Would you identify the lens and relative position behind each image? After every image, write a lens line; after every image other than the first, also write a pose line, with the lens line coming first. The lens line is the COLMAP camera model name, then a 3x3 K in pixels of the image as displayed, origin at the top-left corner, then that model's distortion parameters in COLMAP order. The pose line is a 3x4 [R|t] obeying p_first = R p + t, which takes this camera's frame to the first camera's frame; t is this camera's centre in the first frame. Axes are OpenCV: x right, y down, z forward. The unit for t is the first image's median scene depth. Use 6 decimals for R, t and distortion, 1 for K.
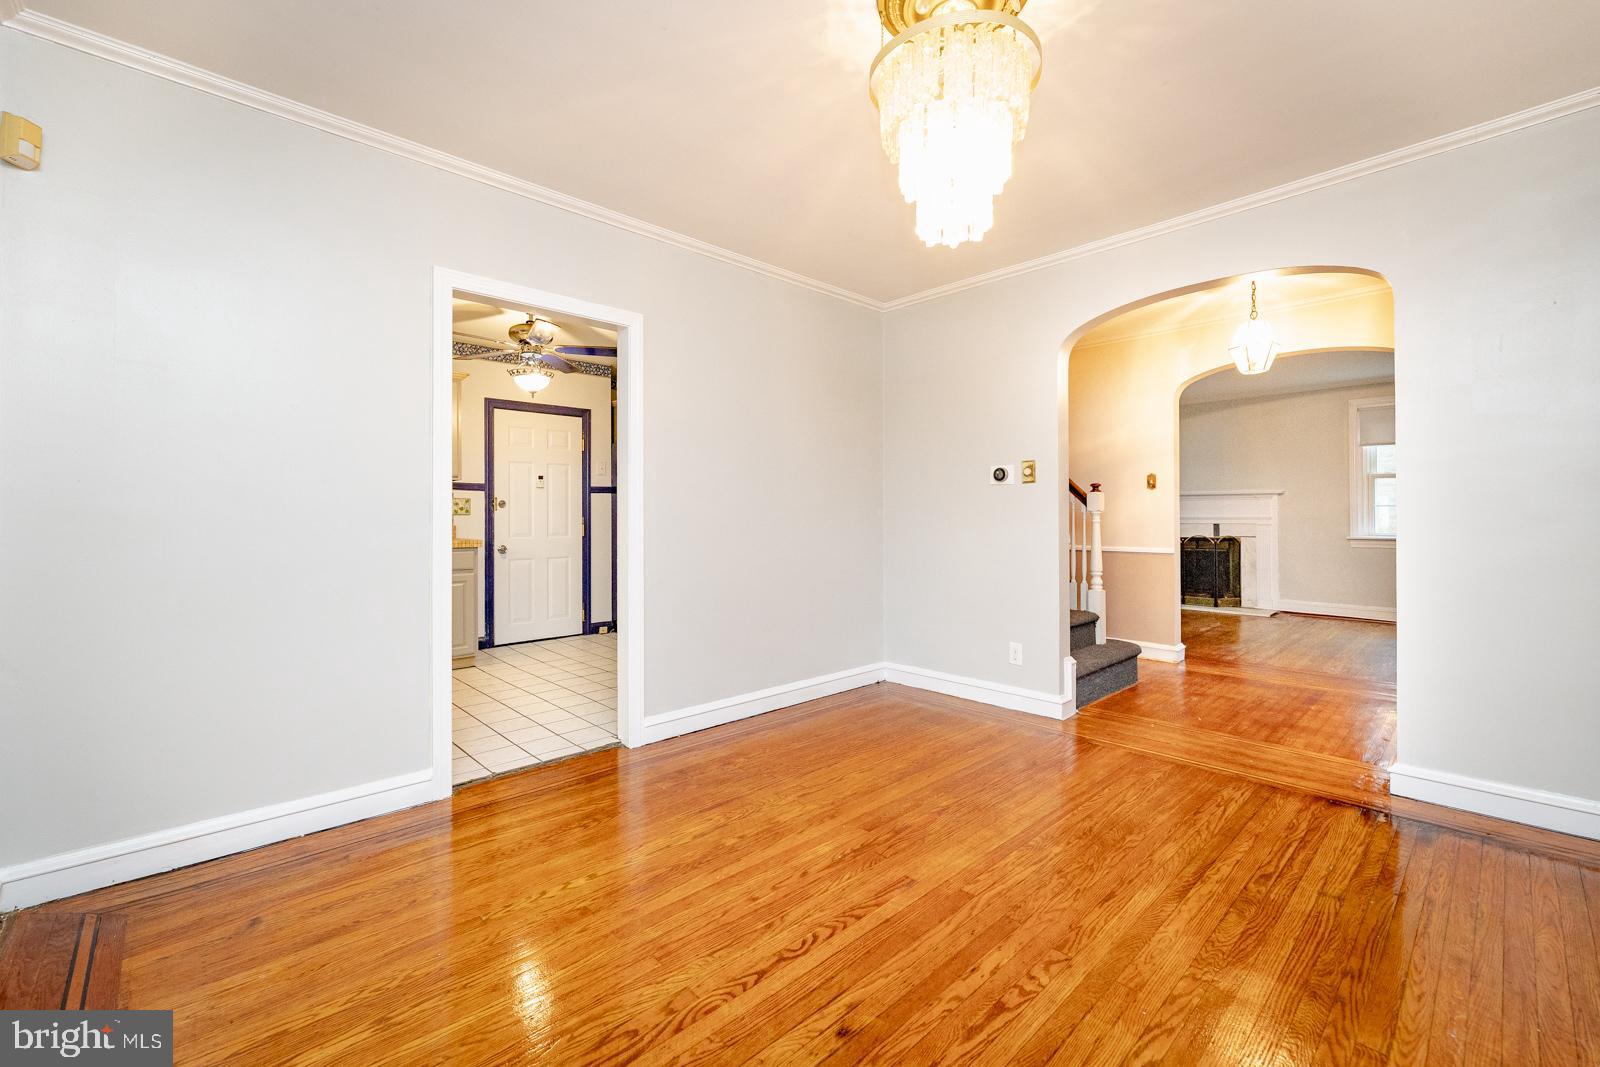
lens RADIAL K [[667.4, 0, 802.5], [0, 667.4, 514.1], [0, 0, 1]] dist [0.004870, 0.000247]
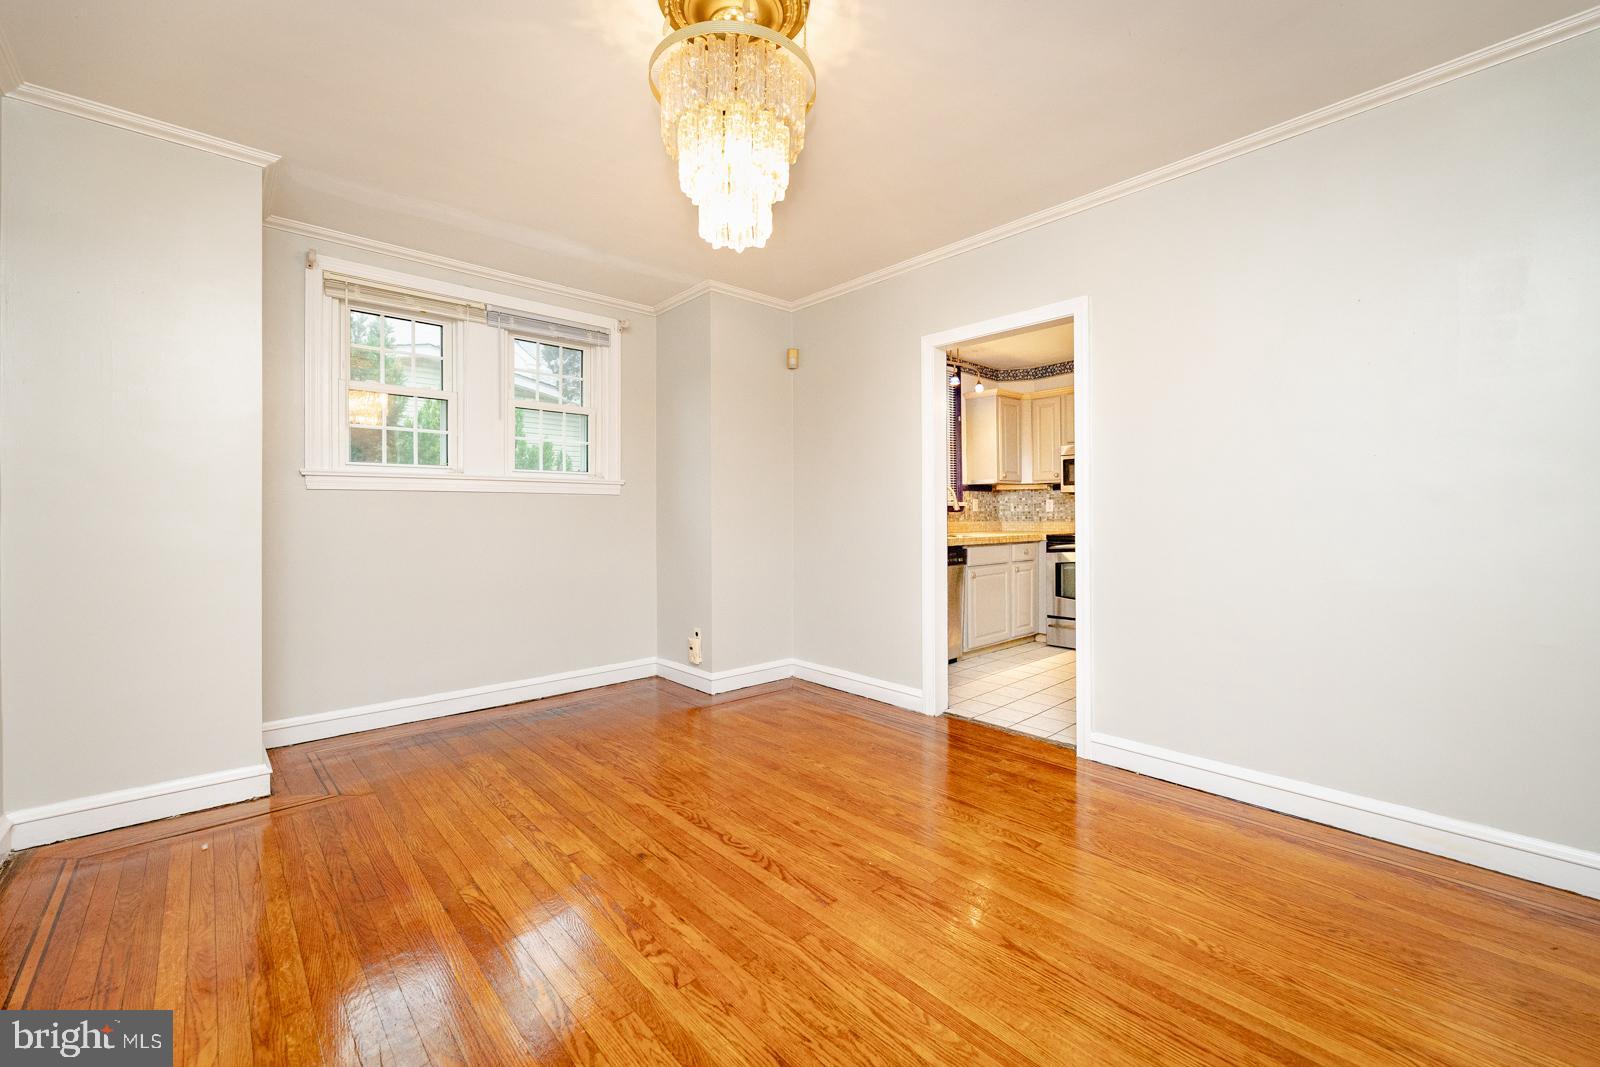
lens RADIAL K [[656.0, 0, 799.5], [0, 656.0, 514.6], [0, 0, 1]] dist [0.007823, 0.000072]
pose [[-0.022756, 0.001760, -0.999740, 0.988303], [0.004202, 0.999990, 0.001665, 0.004375], [0.999732, -0.004163, -0.022763, 0.899326]]
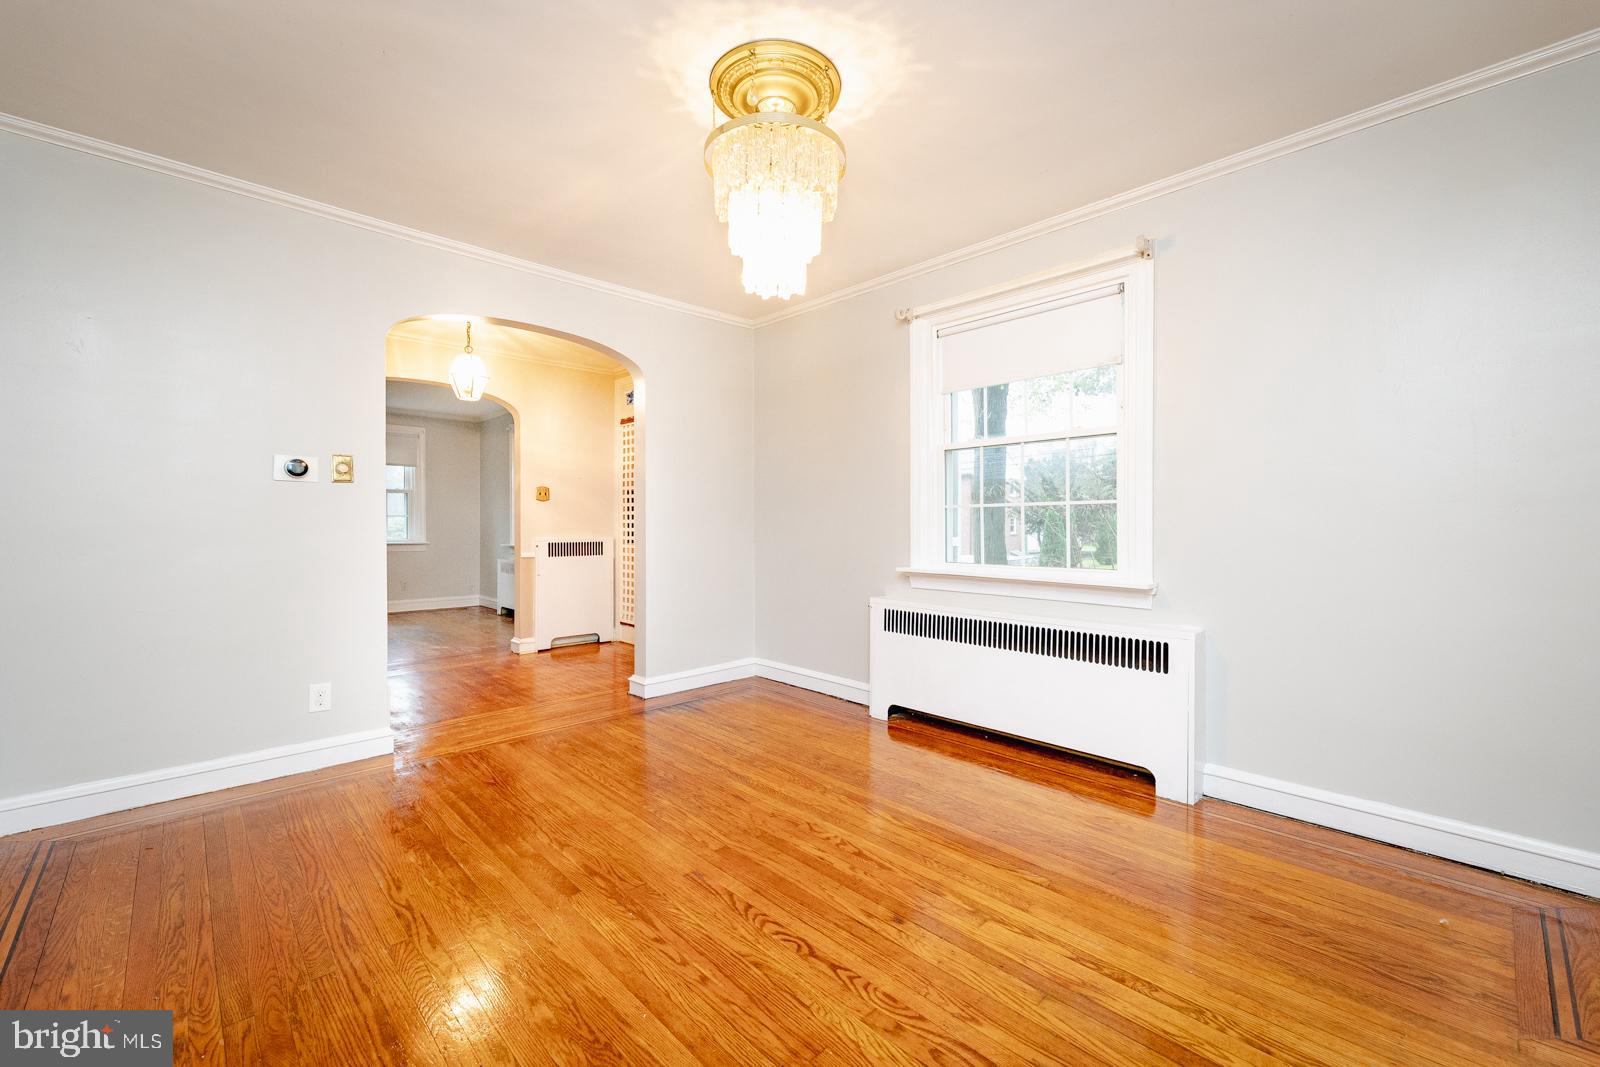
lens RADIAL K [[649.9, 0, 802.0], [0, 649.9, 529.5], [0, 0, 1]] dist [0.001563, 0.000092]
pose [[-0.008095, -0.002591, 0.999964, -0.753743], [-0.002570, 0.999993, 0.002571, 0.021114], [-0.999964, -0.002550, -0.008102, 0.771632]]
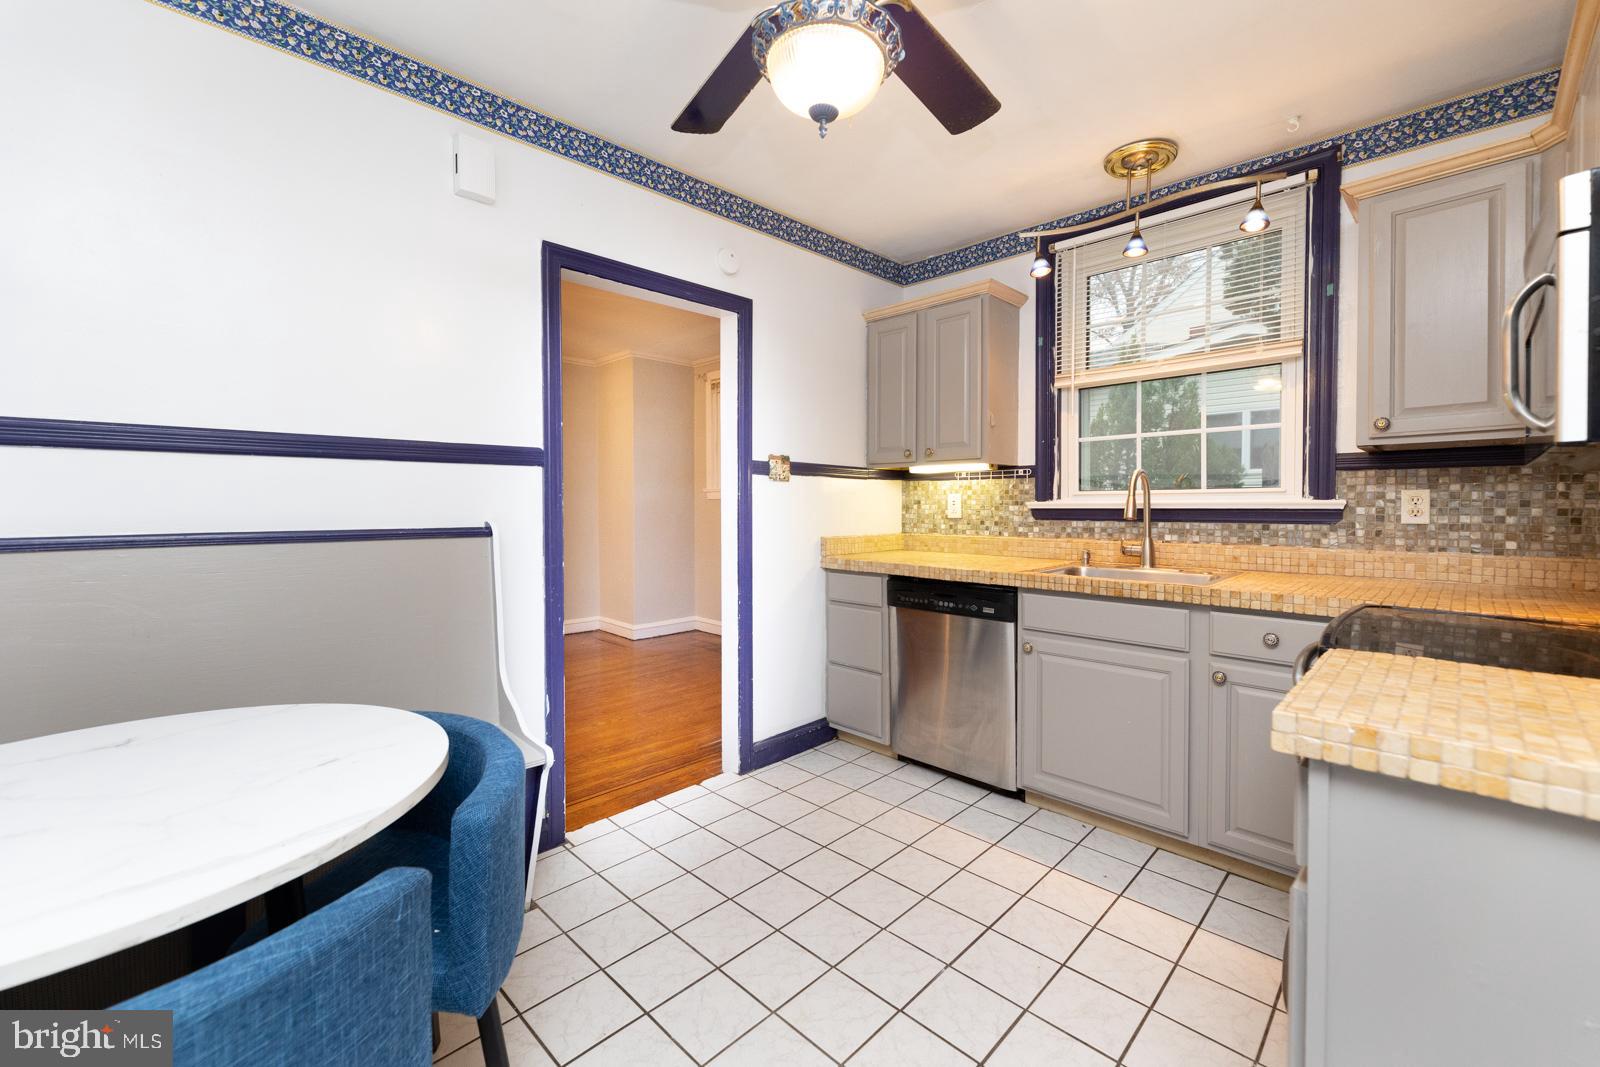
lens RADIAL K [[649.9, 0, 802.0], [0, 649.9, 529.5], [0, 0, 1]] dist [0.001563, 0.000092]
pose [[-0.999586, 0.005979, -0.028158, -0.723115], [0.004839, 0.999173, 0.040368, -0.035548], [0.028376, 0.040215, -0.998788, 2.460536]]
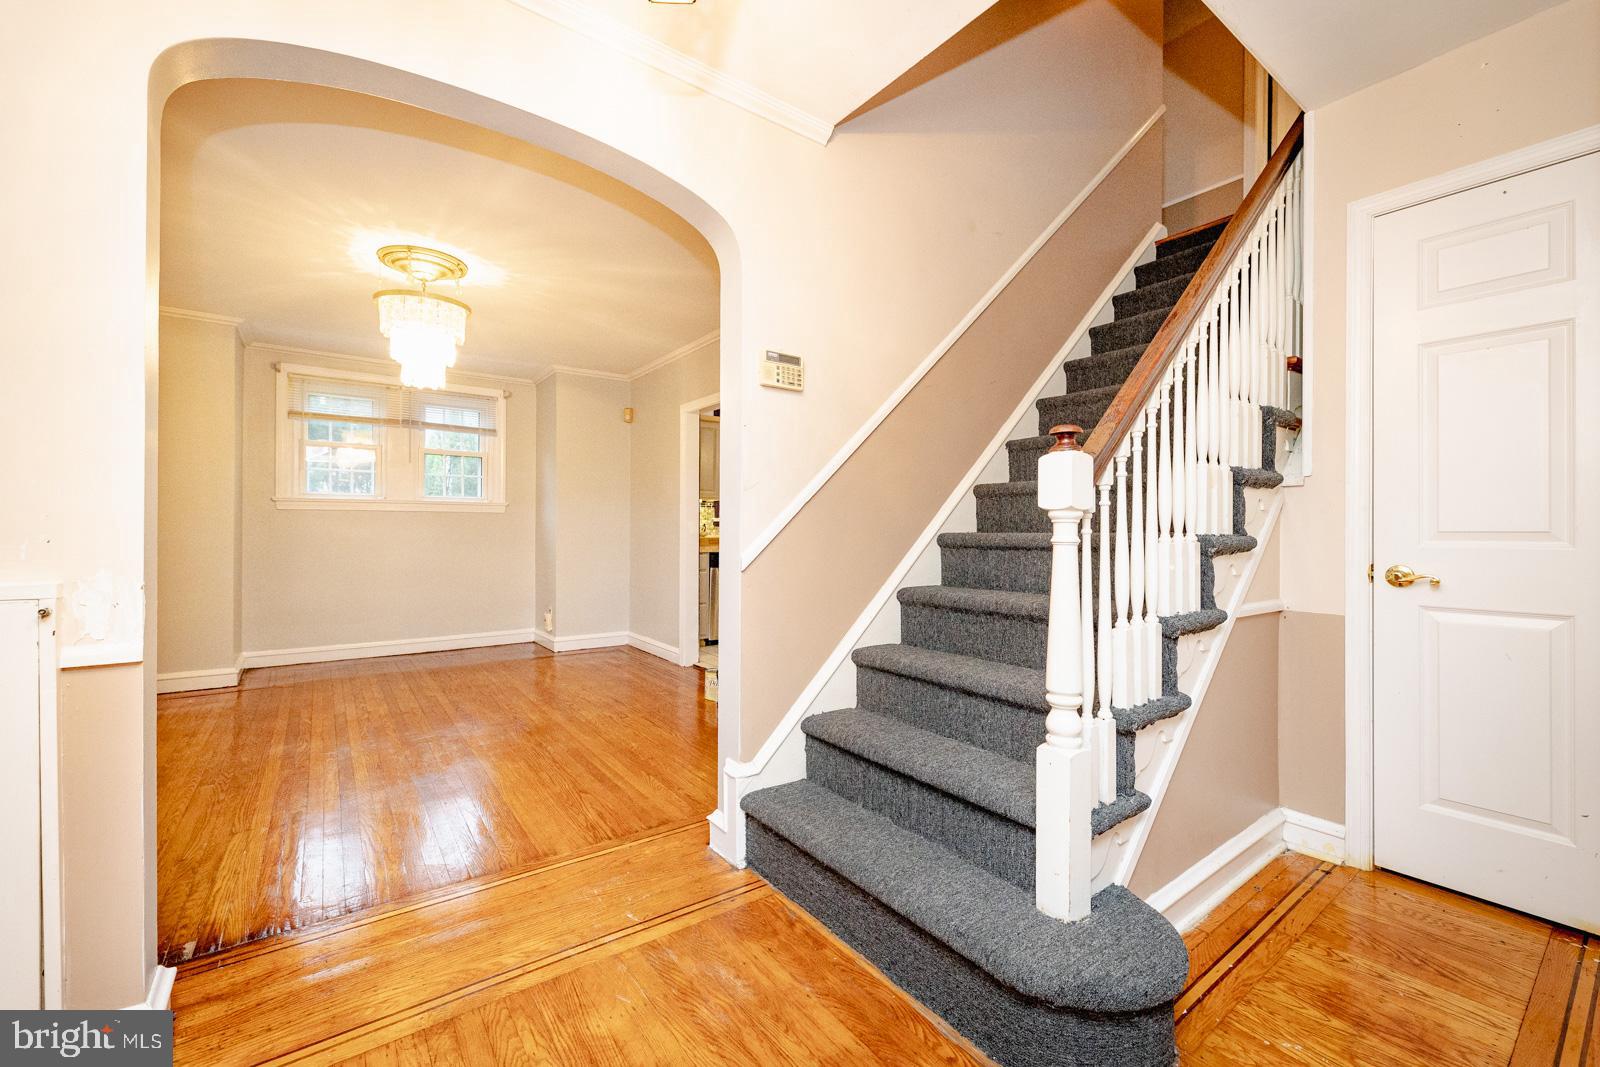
lens RADIAL K [[641.8, 0, 809.6], [0, 641.8, 532.7], [0, 0, 1]] dist [-0.000806, 0.000026]
pose [[-0.109288, 0.003931, -0.994002, 1.599622], [-0.003905, 0.999983, 0.004384, 0.013649], [0.994002, 0.004361, -0.109270, 1.885372]]
